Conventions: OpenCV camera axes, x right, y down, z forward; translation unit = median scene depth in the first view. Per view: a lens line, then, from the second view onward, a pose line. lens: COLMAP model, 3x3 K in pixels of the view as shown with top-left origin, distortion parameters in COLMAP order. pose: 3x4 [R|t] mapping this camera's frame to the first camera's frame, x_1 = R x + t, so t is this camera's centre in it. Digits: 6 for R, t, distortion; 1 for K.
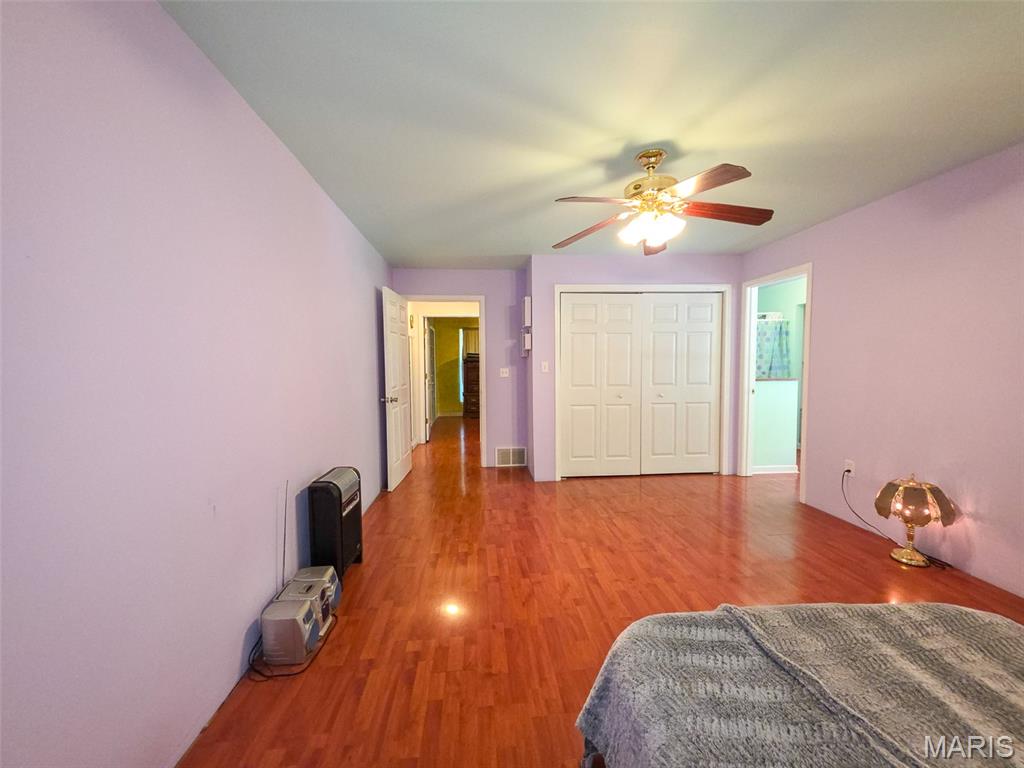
lens RADIAL K [[410.0, 0, 510.4], [0, 410.0, 385.1], [0, 0, 1]] dist [0.002992, -0.000772]
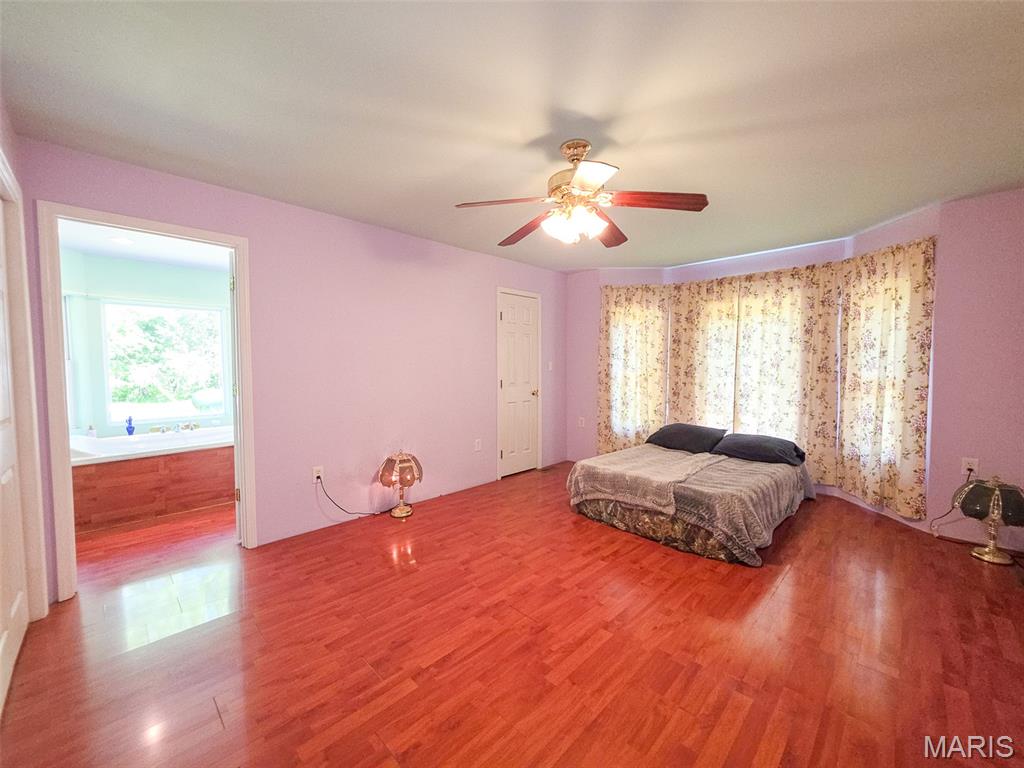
lens RADIAL K [[410.0, 0, 510.4], [0, 410.0, 385.1], [0, 0, 1]] dist [0.002992, -0.000772]
pose [[-0.651388, -0.026285, 0.758289, -0.247884], [0.049709, 0.995774, 0.077219, -0.073738], [-0.757115, 0.087994, -0.647329, 1.479175]]
